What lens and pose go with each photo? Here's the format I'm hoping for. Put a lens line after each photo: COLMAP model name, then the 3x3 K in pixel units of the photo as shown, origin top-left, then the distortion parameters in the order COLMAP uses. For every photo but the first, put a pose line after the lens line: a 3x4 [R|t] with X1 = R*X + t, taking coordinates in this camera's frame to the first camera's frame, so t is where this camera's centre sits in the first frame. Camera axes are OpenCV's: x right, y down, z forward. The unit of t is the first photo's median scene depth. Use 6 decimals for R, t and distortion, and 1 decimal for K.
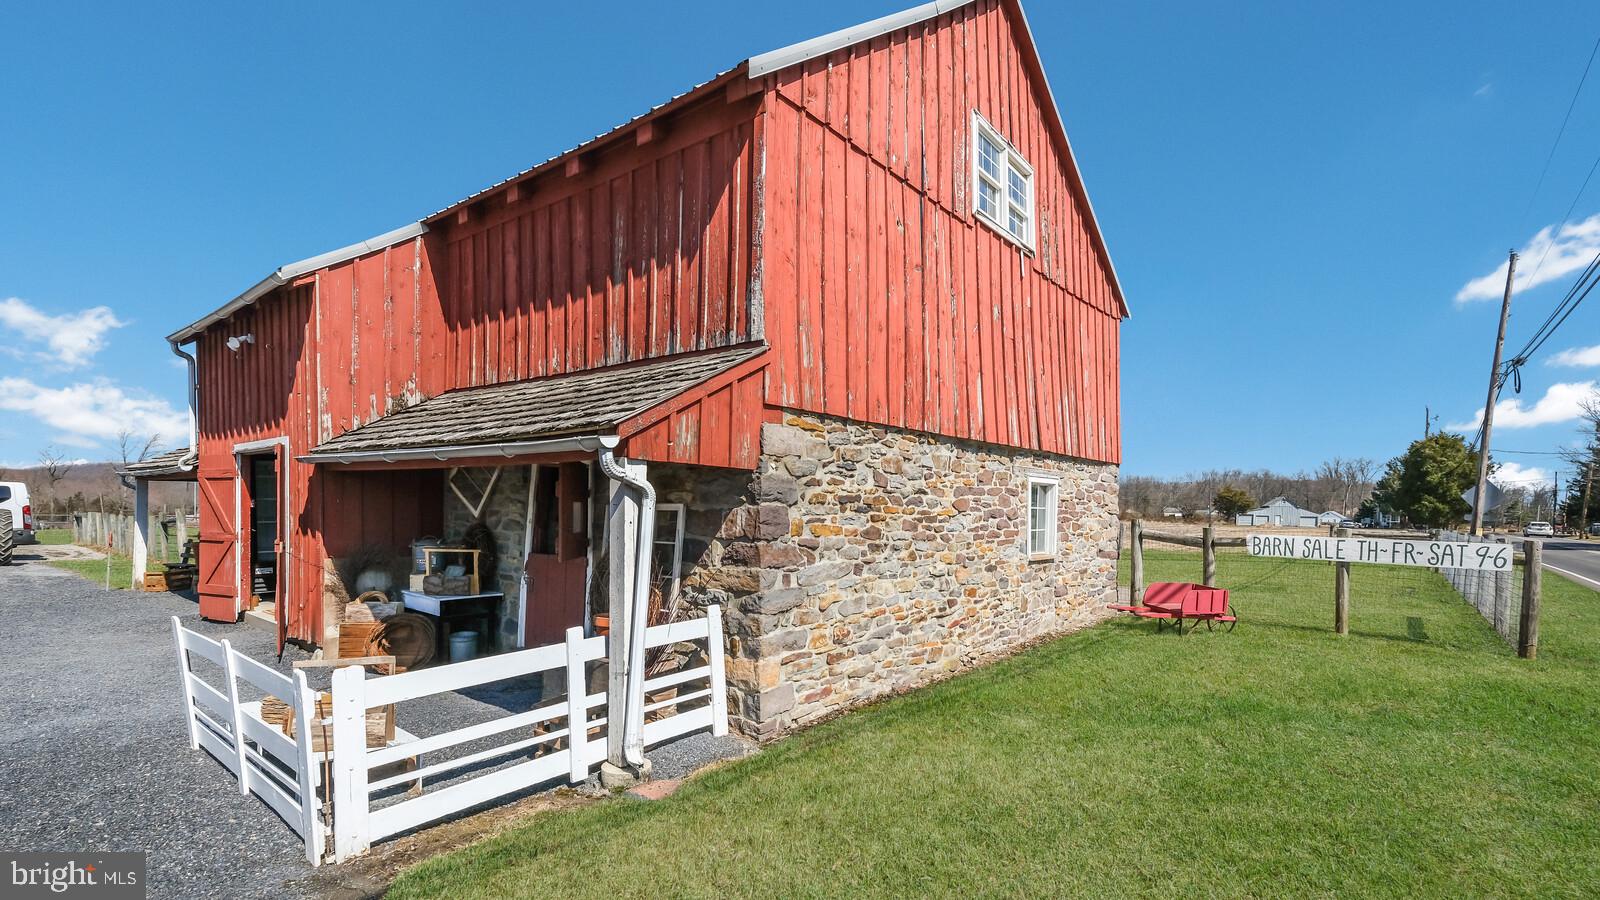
lens RADIAL K [[716.3, 0, 876.0], [0, 716.3, 509.8], [0, 0, 1]] dist [0.003753, 0.000423]
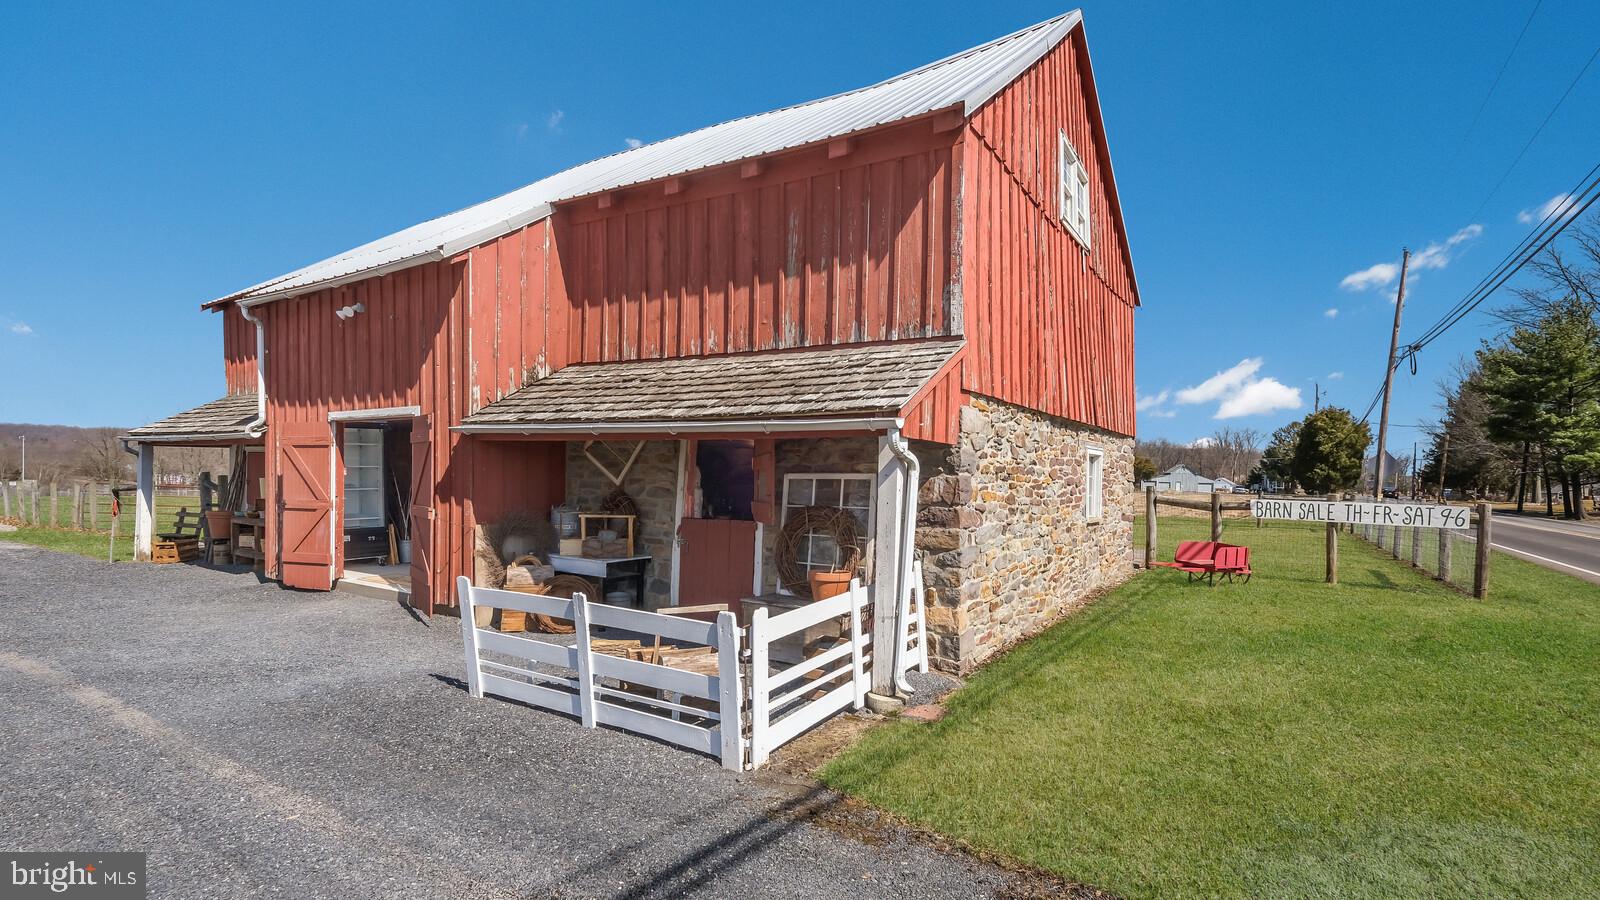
lens RADIAL K [[716.3, 0, 888.4], [0, 716.3, 473.0], [0, 0, 1]] dist [0.003753, 0.000423]
pose [[0.992255, 0.001752, 0.124208, -0.300865], [-0.001227, 0.999990, -0.004303, -0.003362], [-0.124214, 0.004117, 0.992247, -0.107823]]
